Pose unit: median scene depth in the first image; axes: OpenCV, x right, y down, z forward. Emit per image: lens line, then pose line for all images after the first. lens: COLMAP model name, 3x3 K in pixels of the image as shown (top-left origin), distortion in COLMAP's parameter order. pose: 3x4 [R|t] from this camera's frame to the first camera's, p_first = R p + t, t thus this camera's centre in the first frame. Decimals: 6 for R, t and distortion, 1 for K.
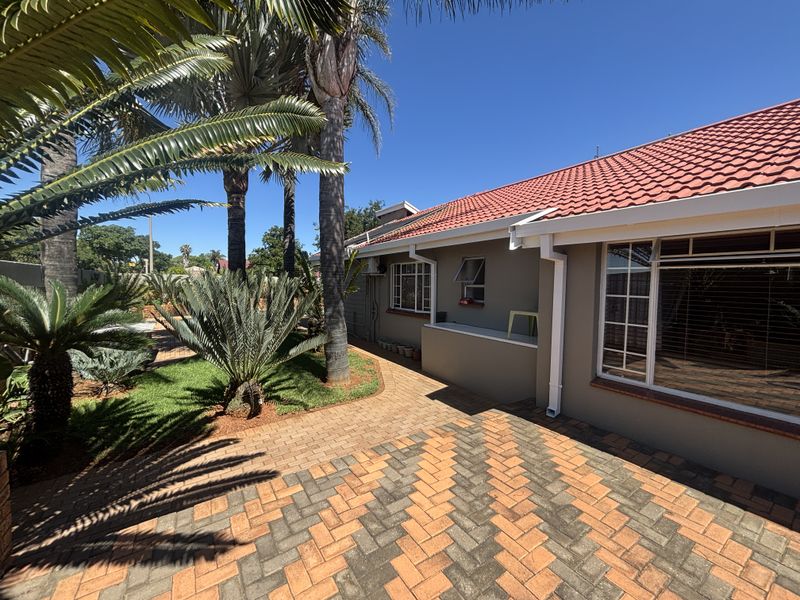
lens RADIAL K [[321.7, 0, 403.6], [0, 321.7, 299.1], [0, 0, 1]] dist [0.001828, 0.000168]
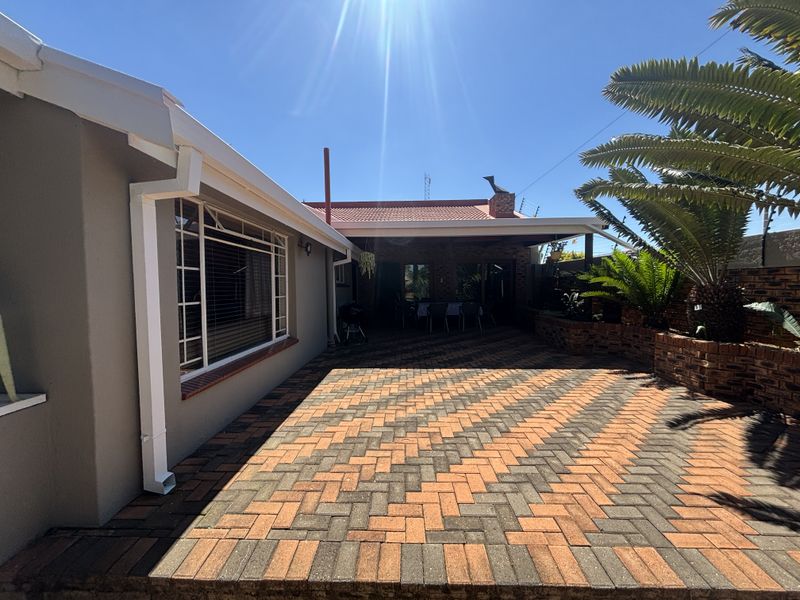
lens RADIAL K [[321.7, 0, 400.0], [0, 321.7, 299.4], [0, 0, 1]] dist [0.001828, 0.000168]
pose [[-0.816755, -0.020799, 0.576609, -0.245192], [0.037216, 0.995370, 0.088620, 0.024039], [-0.575783, 0.093840, -0.812200, 1.849677]]
